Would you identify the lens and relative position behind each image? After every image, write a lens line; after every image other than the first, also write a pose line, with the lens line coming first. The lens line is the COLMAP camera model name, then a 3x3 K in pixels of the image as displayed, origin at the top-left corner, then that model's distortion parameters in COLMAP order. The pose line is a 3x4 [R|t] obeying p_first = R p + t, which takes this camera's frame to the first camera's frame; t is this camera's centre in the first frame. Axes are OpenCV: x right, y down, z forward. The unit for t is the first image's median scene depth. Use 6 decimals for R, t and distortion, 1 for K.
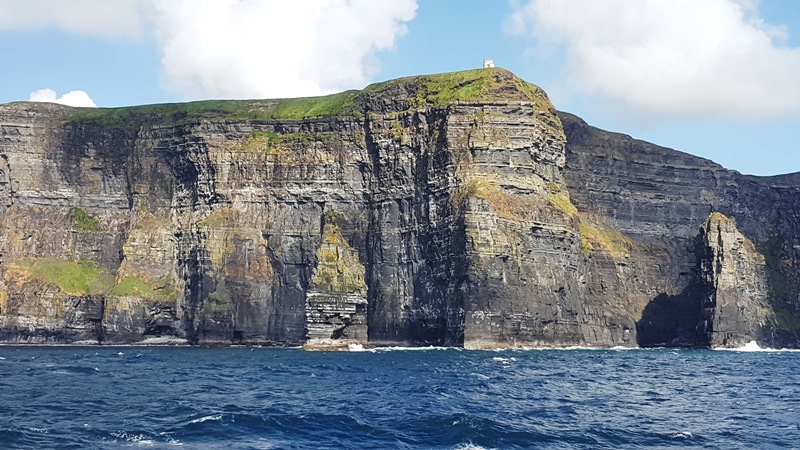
lens RADIAL K [[2896.9, 0, 402.6], [0, 2896.9, 225.0], [0, 0, 1]] dist [0.031815, 0.000000]
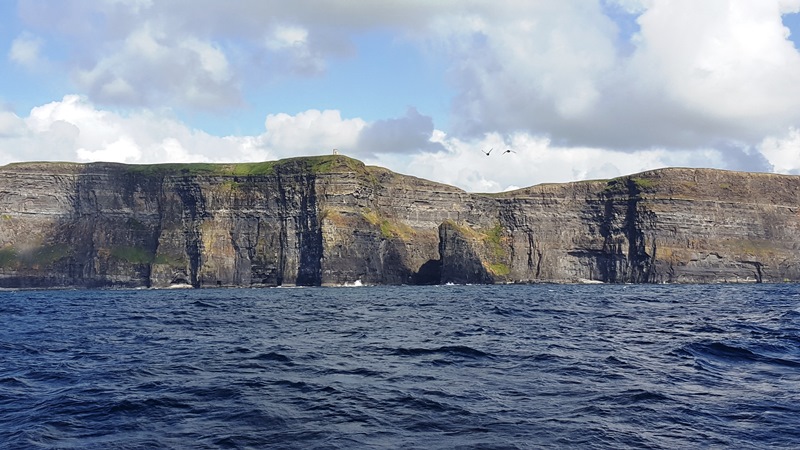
lens RADIAL K [[2896.9, 0, 397.7], [0, 2896.9, 226.3], [0, 0, 1]] dist [0.031815, 0.000000]
pose [[0.999721, -0.018840, 0.014277, 0.040534], [0.018534, 0.999603, 0.021223, -0.042085], [-0.014671, -0.020952, 0.999673, -1.028695]]
